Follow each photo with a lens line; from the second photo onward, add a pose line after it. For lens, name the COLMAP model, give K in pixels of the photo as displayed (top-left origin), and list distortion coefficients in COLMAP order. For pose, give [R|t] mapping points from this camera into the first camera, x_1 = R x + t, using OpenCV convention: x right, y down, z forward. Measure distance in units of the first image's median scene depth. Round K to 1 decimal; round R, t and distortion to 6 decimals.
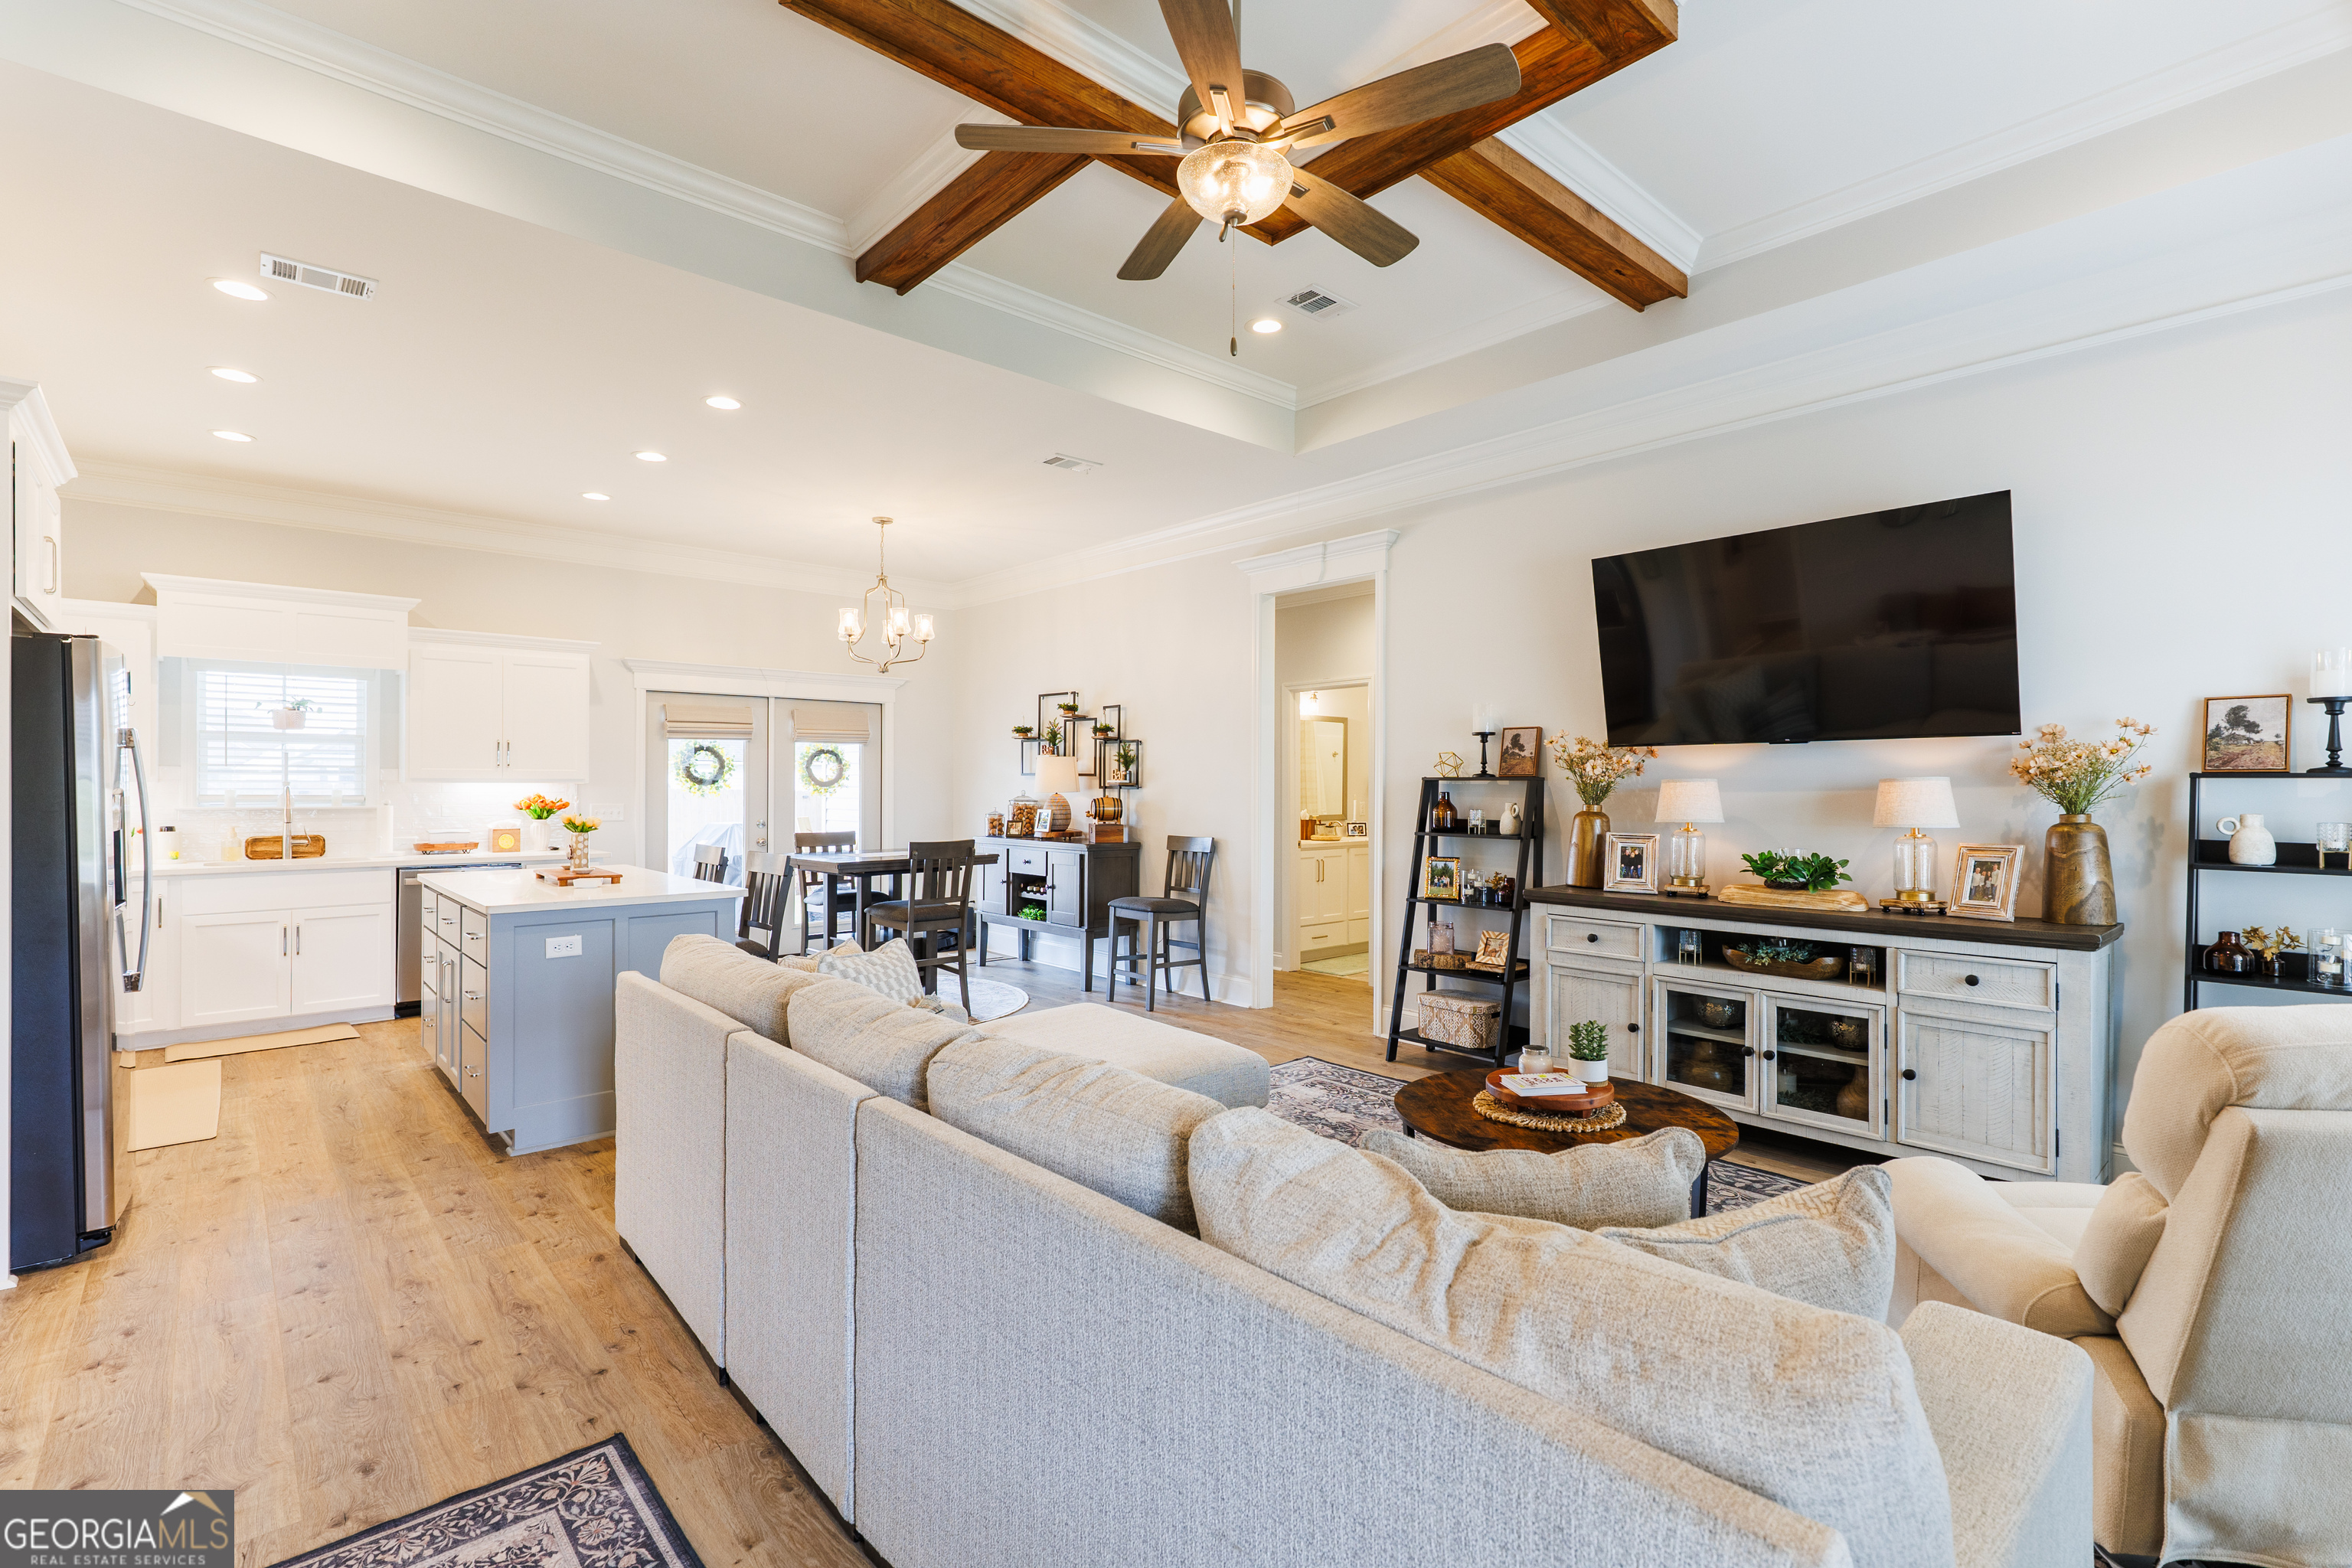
lens RADIAL K [[1073.3, 0, 1175.8], [0, 1073.3, 777.0], [0, 0, 1]] dist [0.004112, 0.001056]
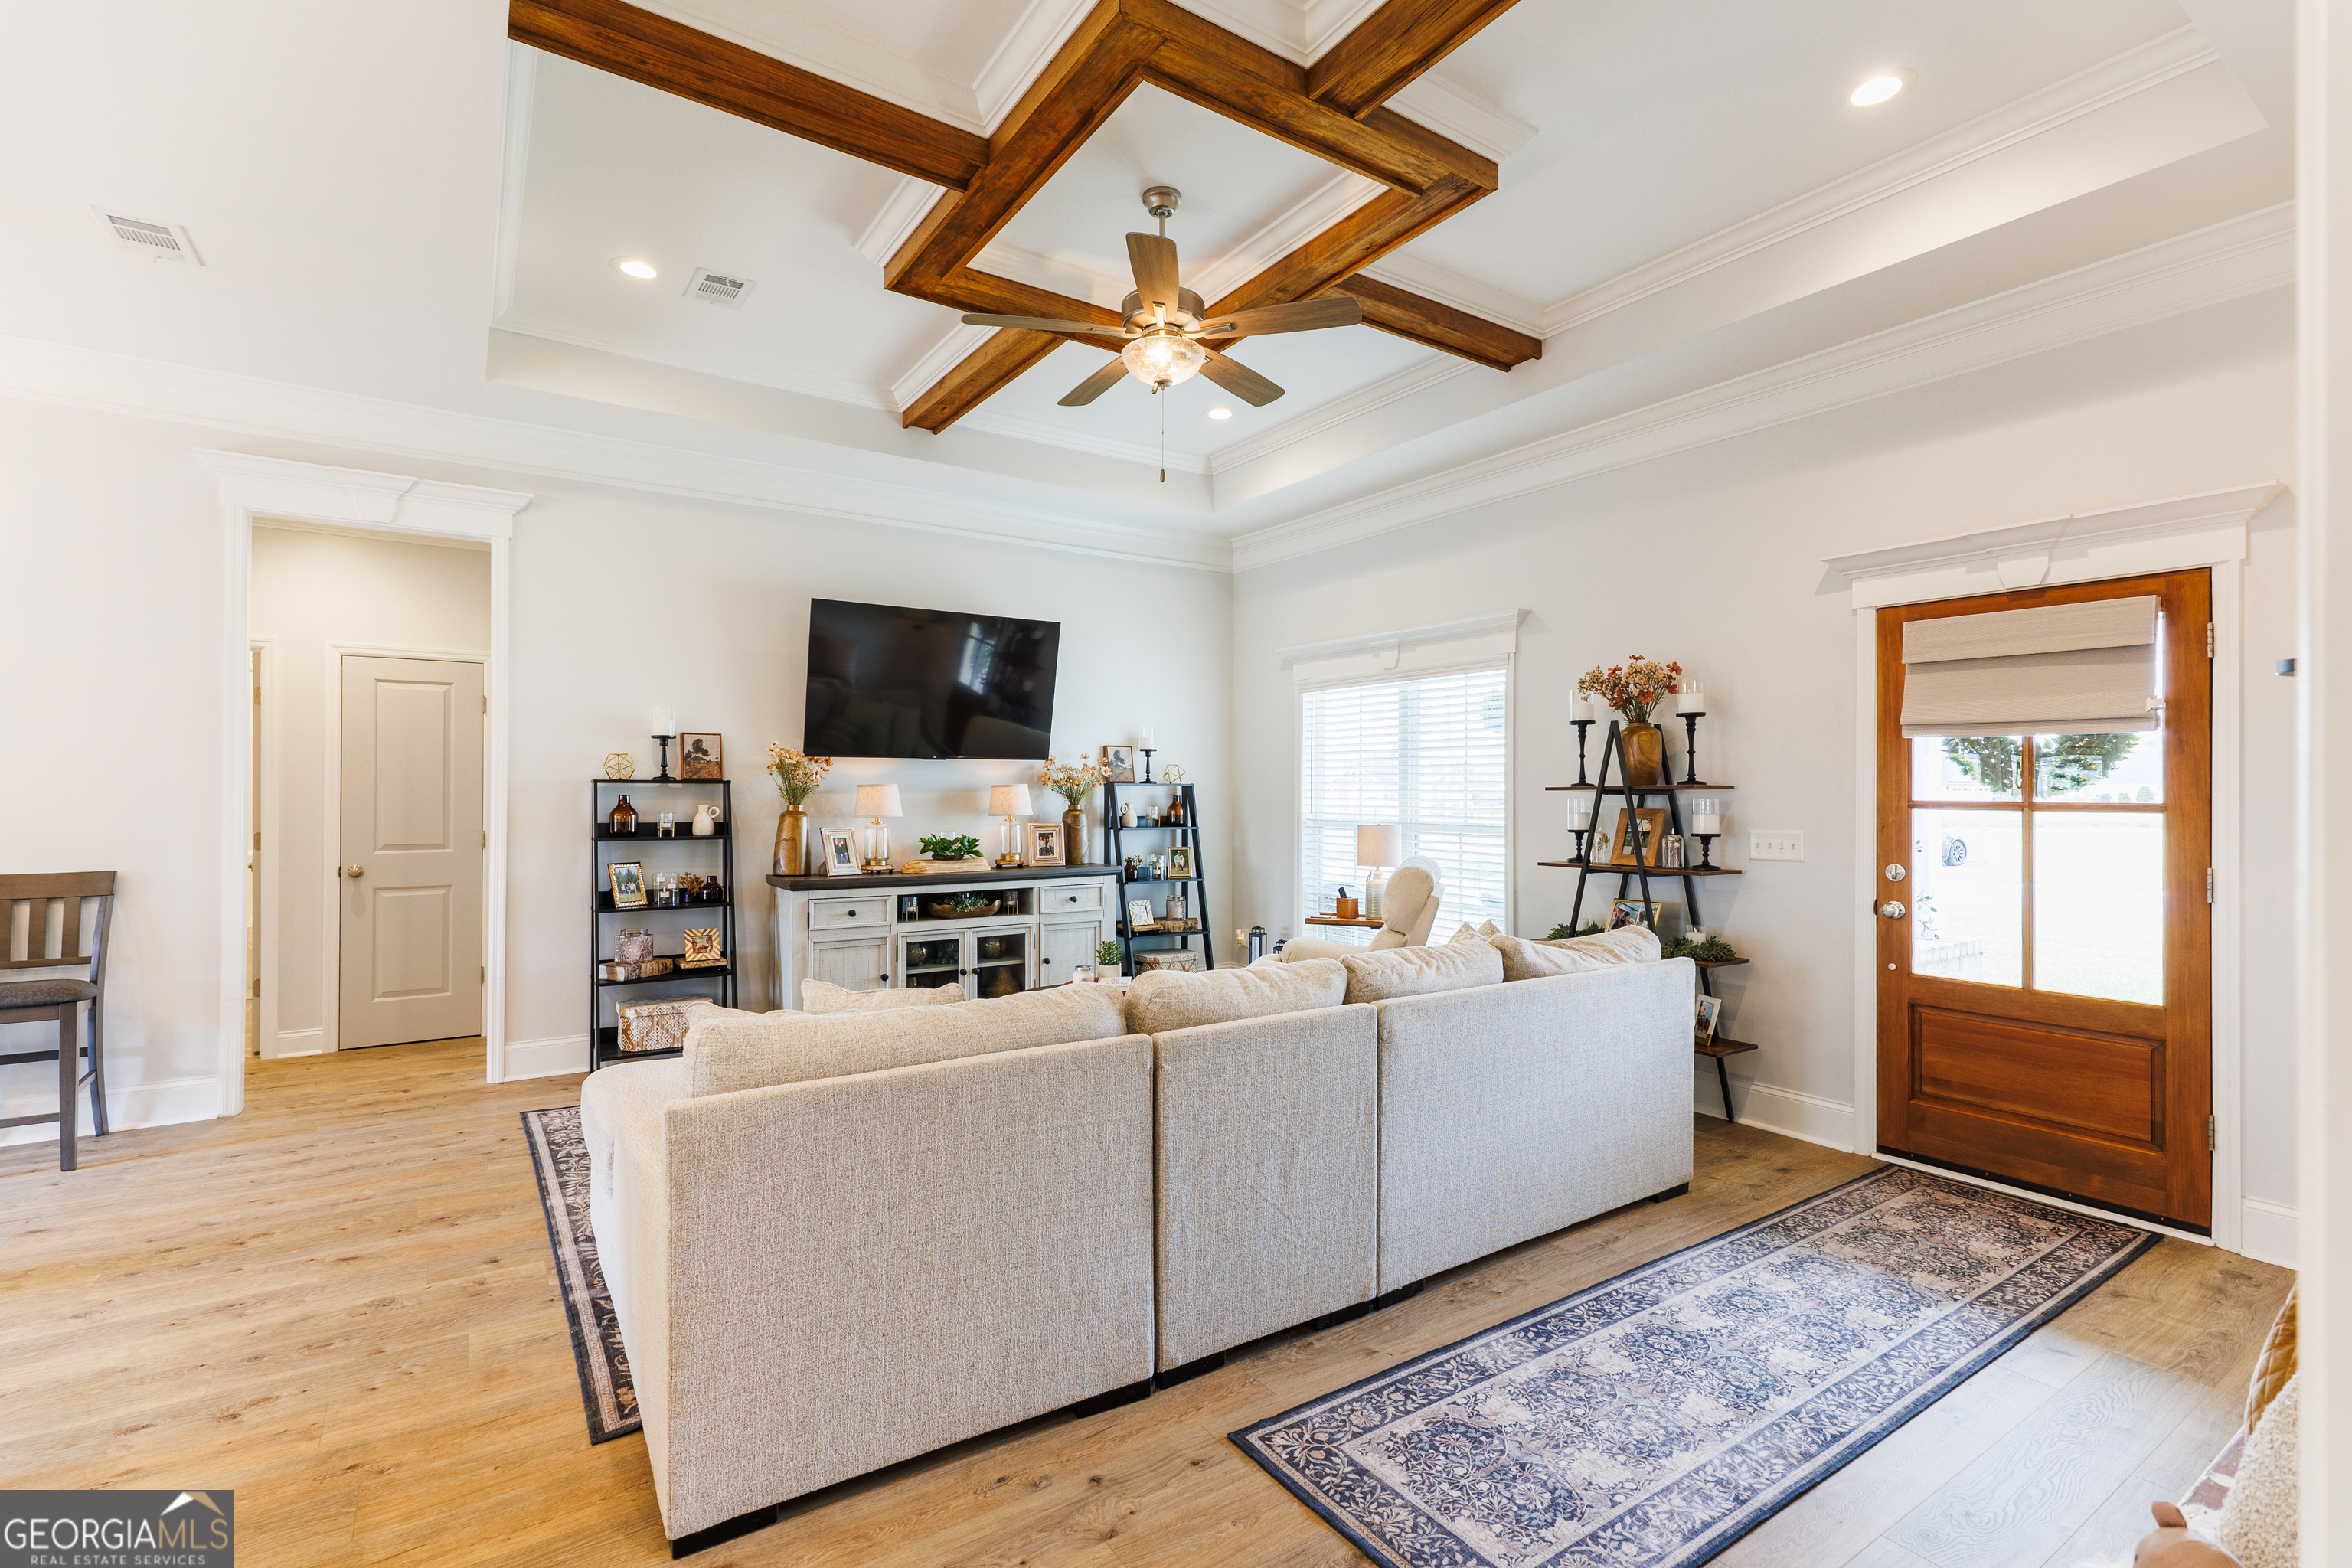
lens RADIAL K [[1073.3, 0, 1175.8], [0, 1073.3, 777.0], [0, 0, 1]] dist [0.004112, 0.001056]
pose [[0.135752, 0.011104, 0.990681, -0.817735], [-0.008521, 0.999913, -0.010040, 0.003858], [-0.990706, -0.007078, 0.135835, 0.492404]]
